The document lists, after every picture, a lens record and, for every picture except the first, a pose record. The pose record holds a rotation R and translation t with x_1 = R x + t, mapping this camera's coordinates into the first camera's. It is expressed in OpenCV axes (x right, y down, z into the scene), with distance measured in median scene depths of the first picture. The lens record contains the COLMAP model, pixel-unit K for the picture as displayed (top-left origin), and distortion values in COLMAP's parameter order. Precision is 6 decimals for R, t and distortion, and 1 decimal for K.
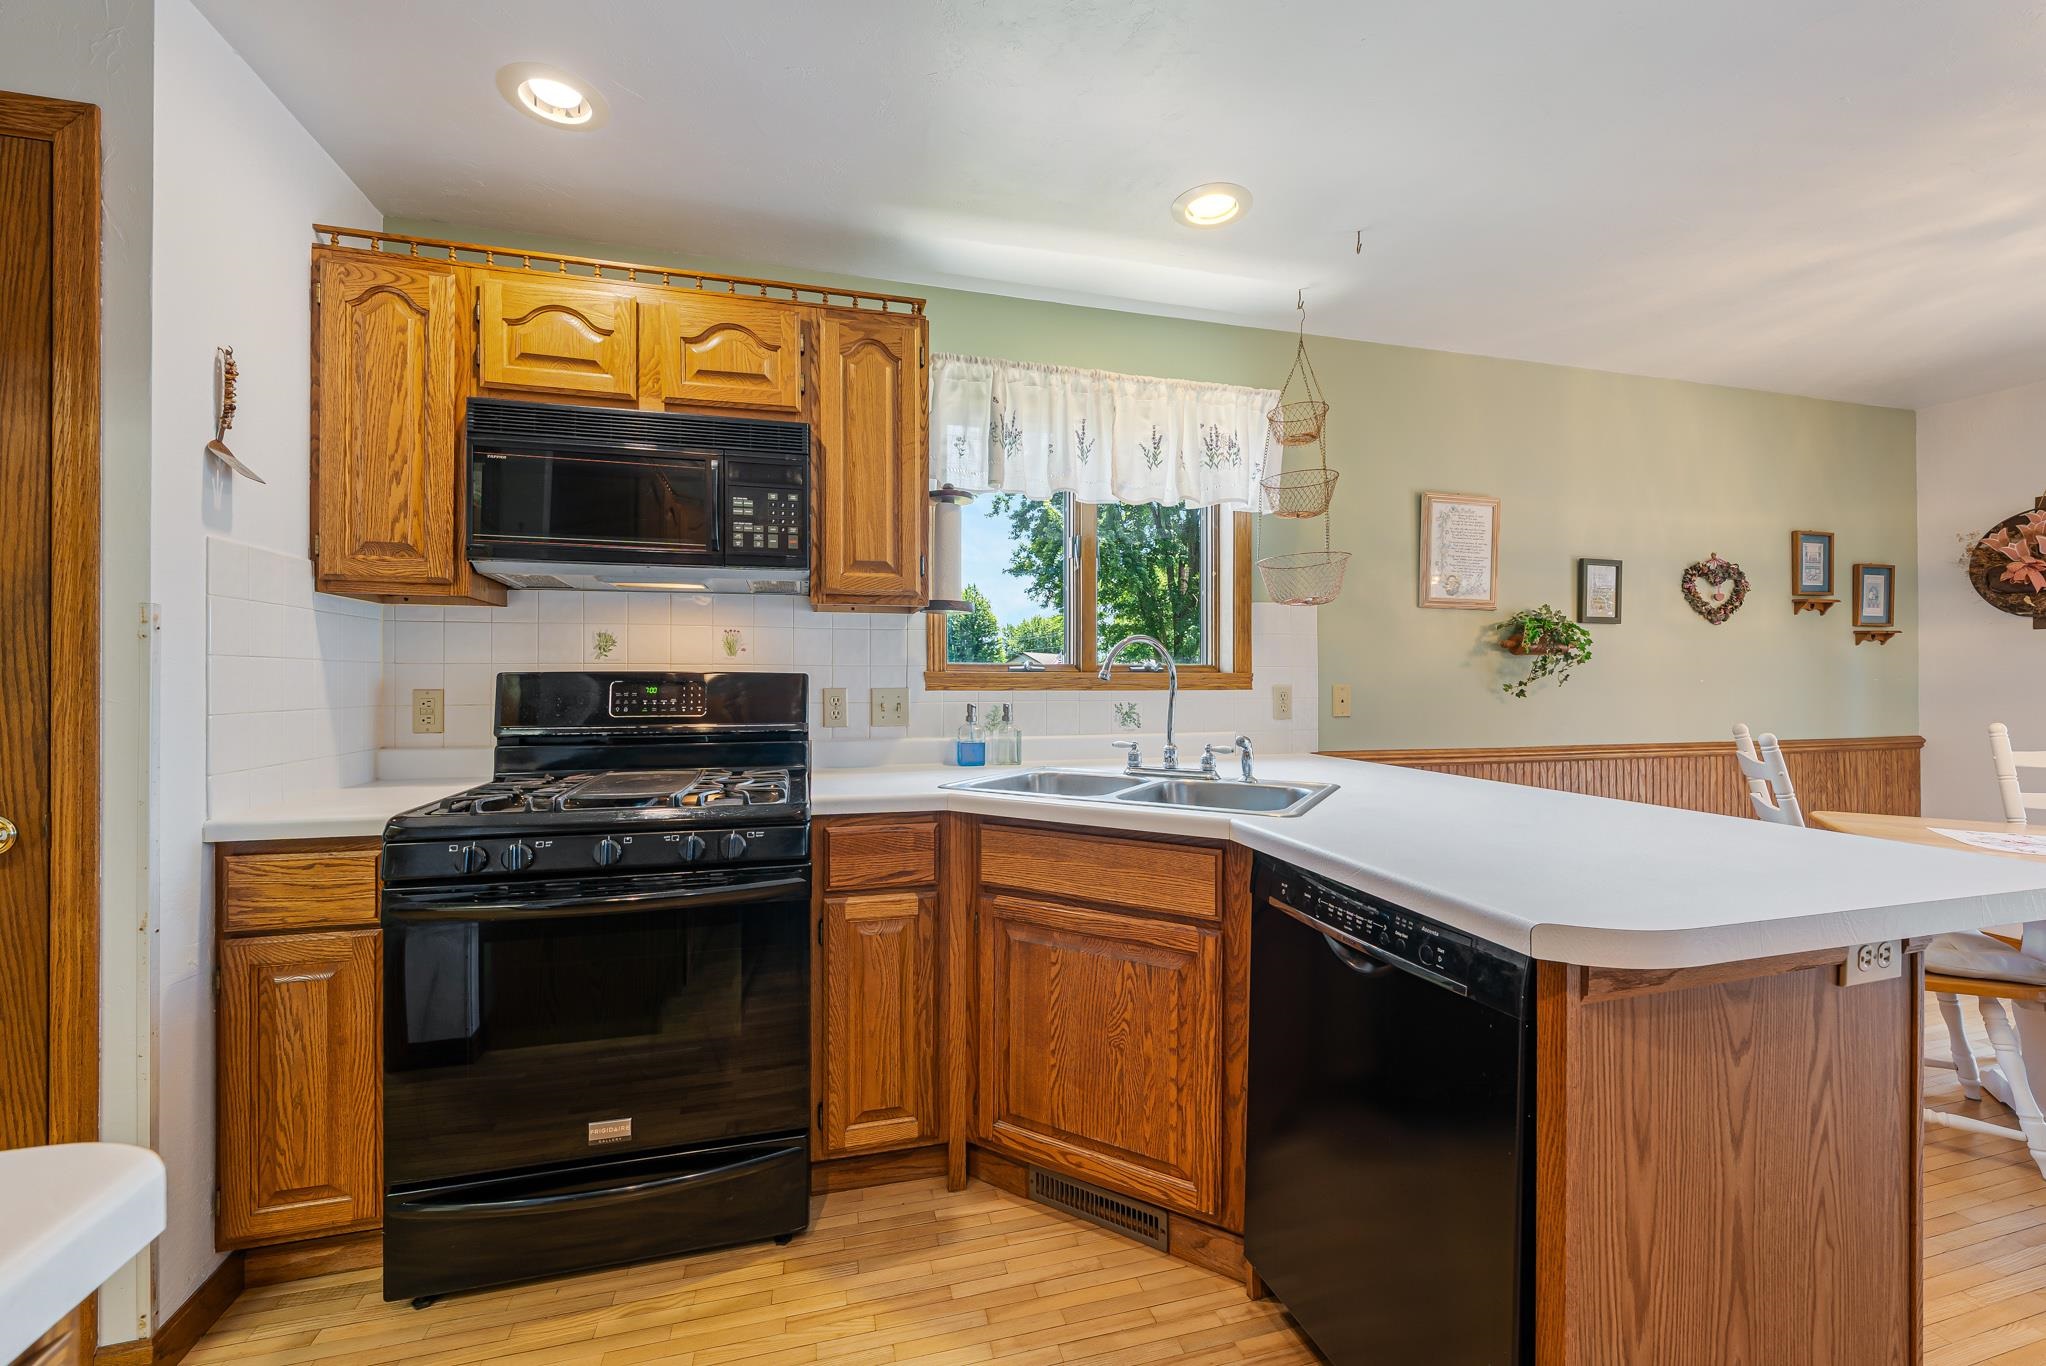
lens RADIAL K [[817.6, 0, 1031.9], [0, 817.6, 680.5], [0, 0, 1]] dist [0.001570, -0.000395]
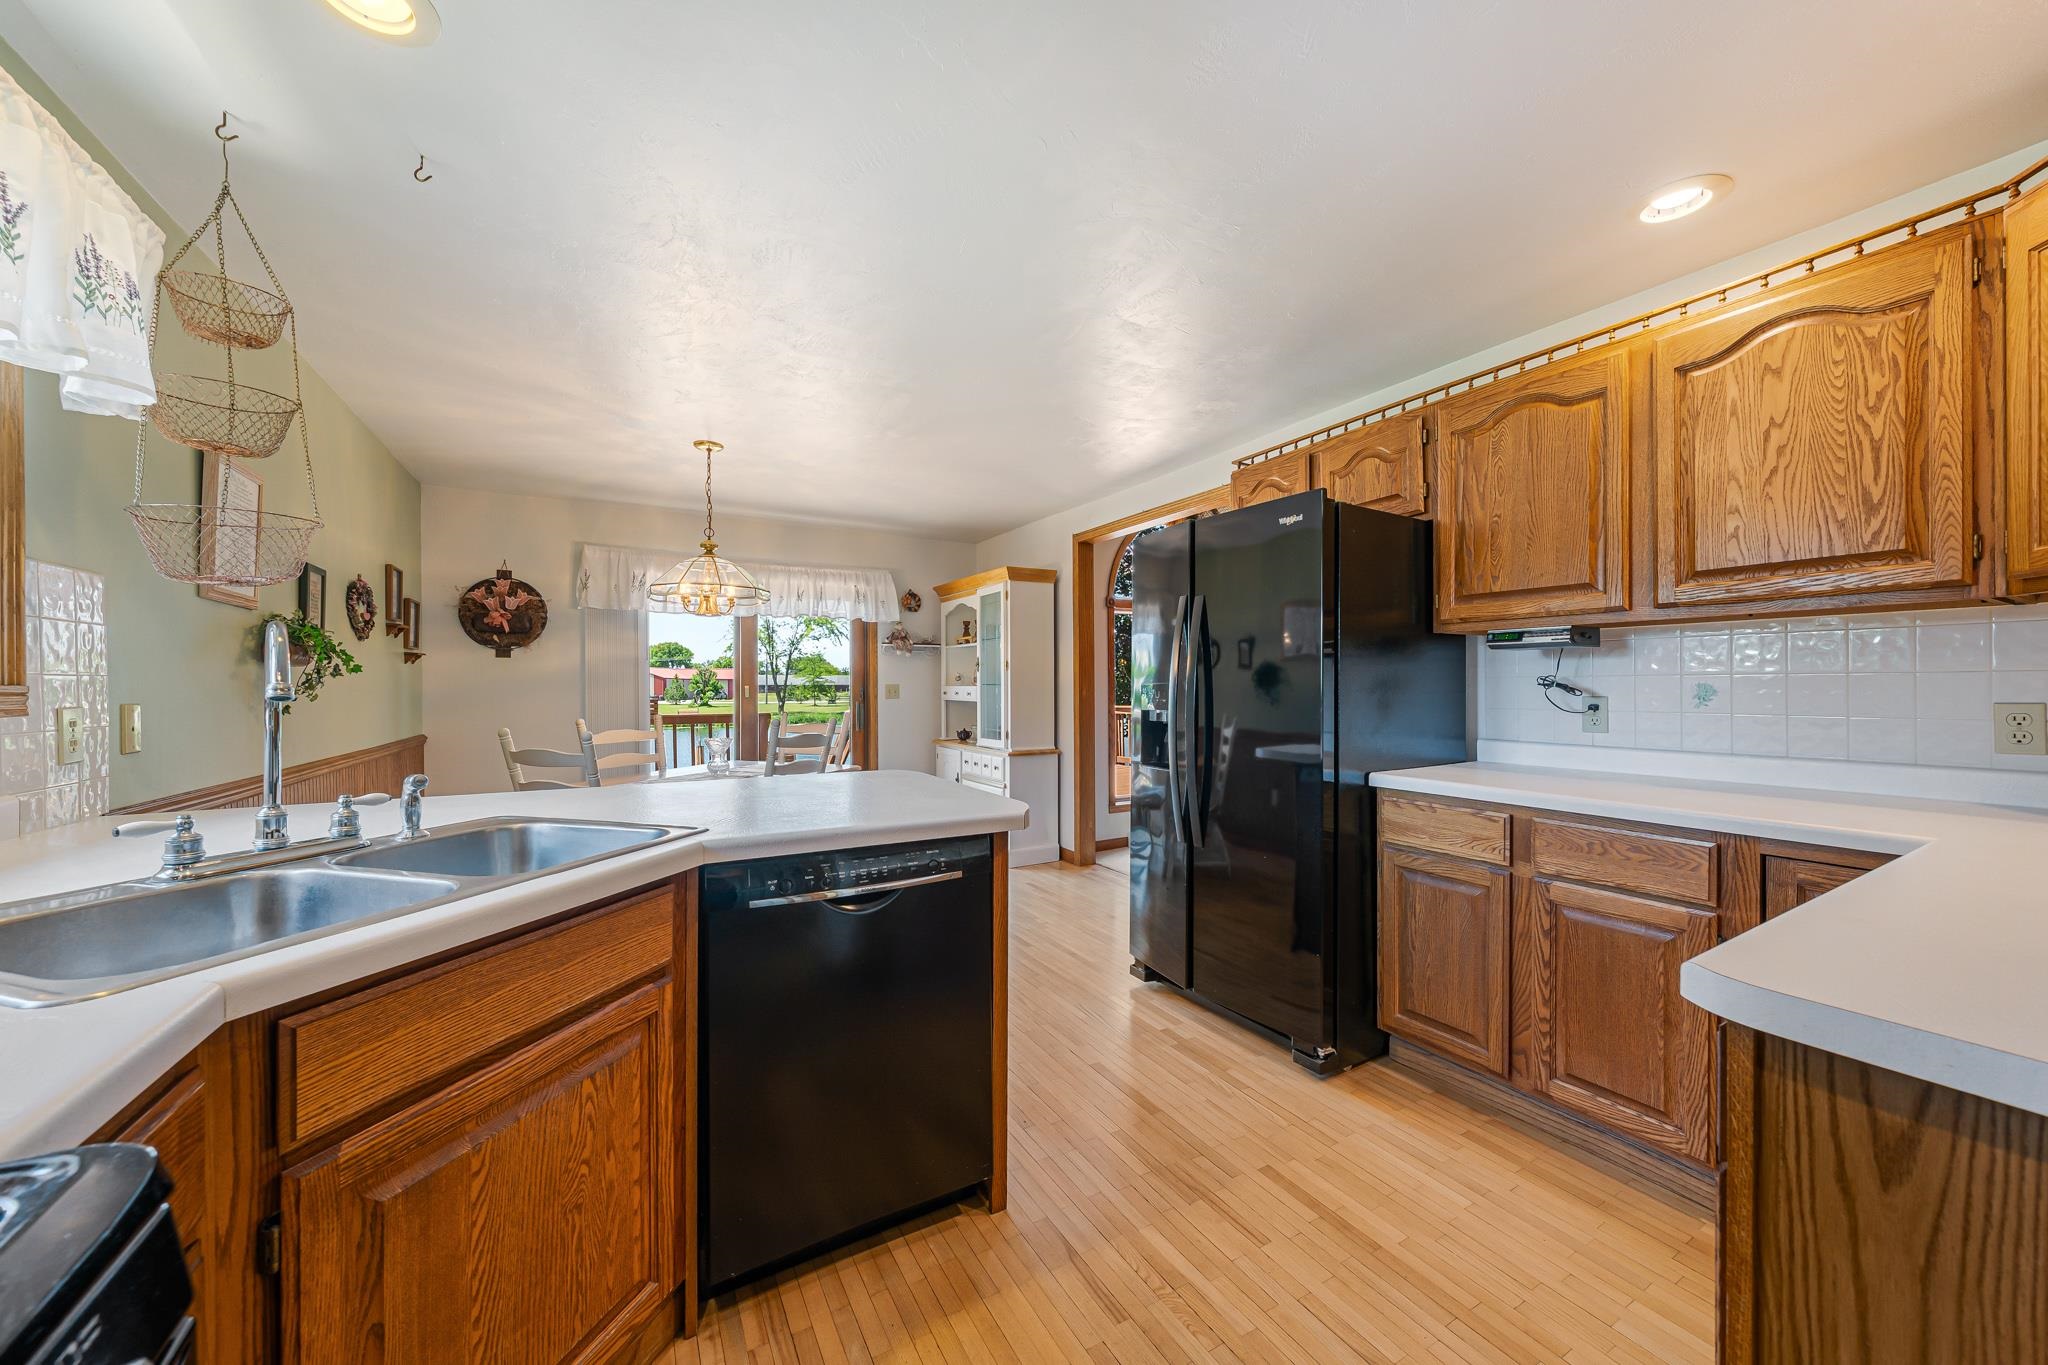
lens RADIAL K [[717.7, 0, 1036.3], [0, 717.7, 687.6], [0, 0, 1]] dist [-0.000724, -0.000323]
pose [[-0.258007, 0.000973, 0.966143, -0.337890], [0.001864, 0.999998, -0.000509, -0.005181], [-0.966141, 0.001670, -0.258009, 0.425555]]
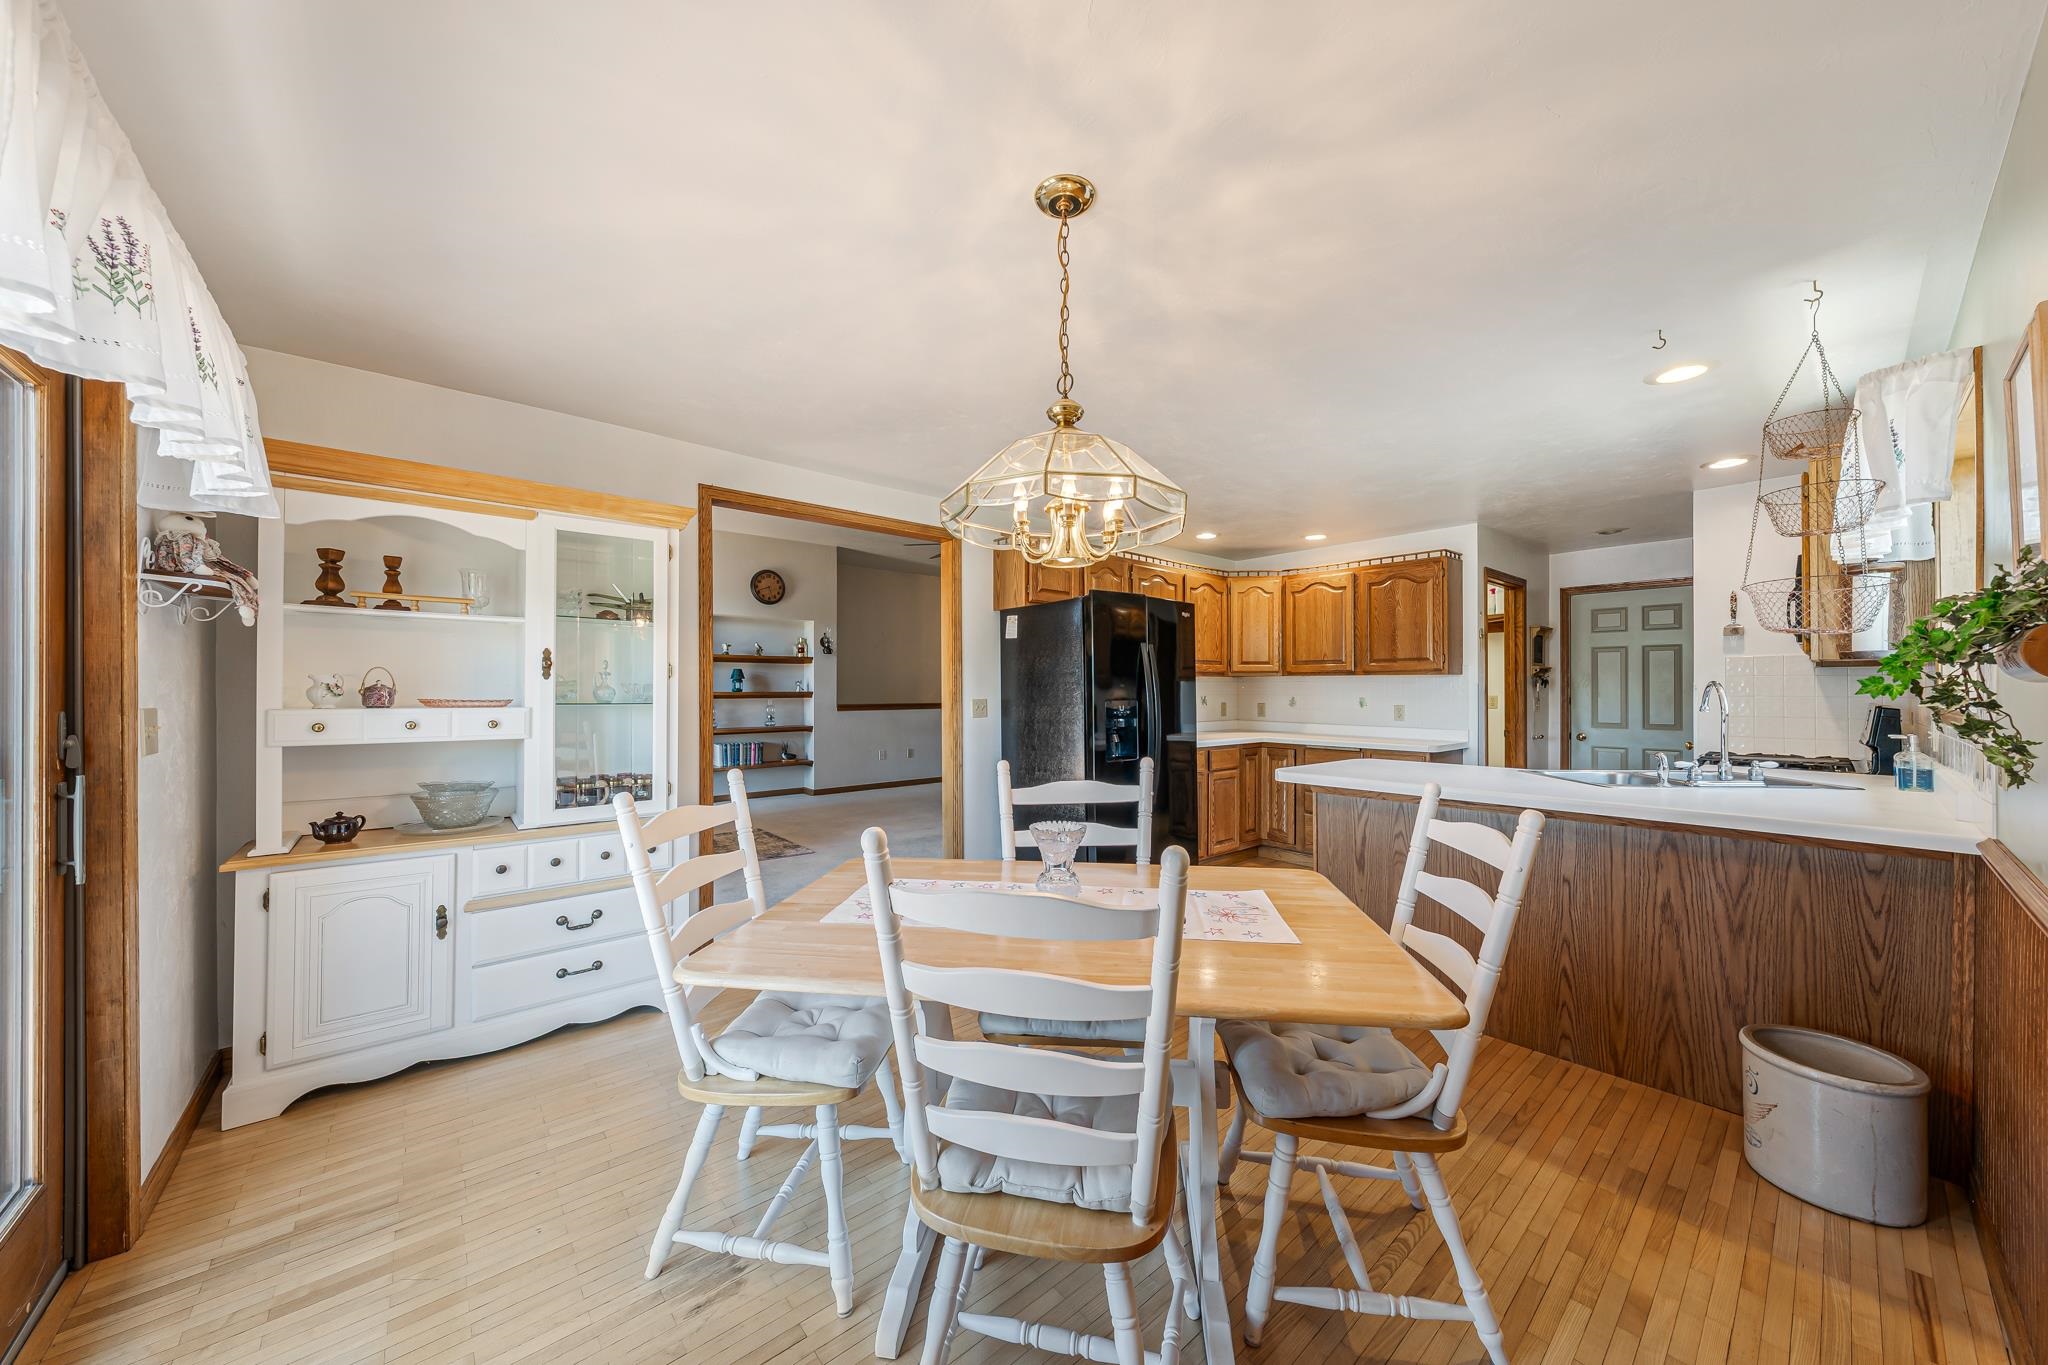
lens RADIAL K [[717.7, 0, 1028.5], [0, 717.7, 684.2], [0, 0, 1]] dist [-0.000724, -0.000323]
pose [[-0.902935, -0.003205, -0.429766, 1.201165], [0.000091, 0.999971, -0.007650, -0.028564], [0.429778, -0.006946, -0.902908, 1.126538]]
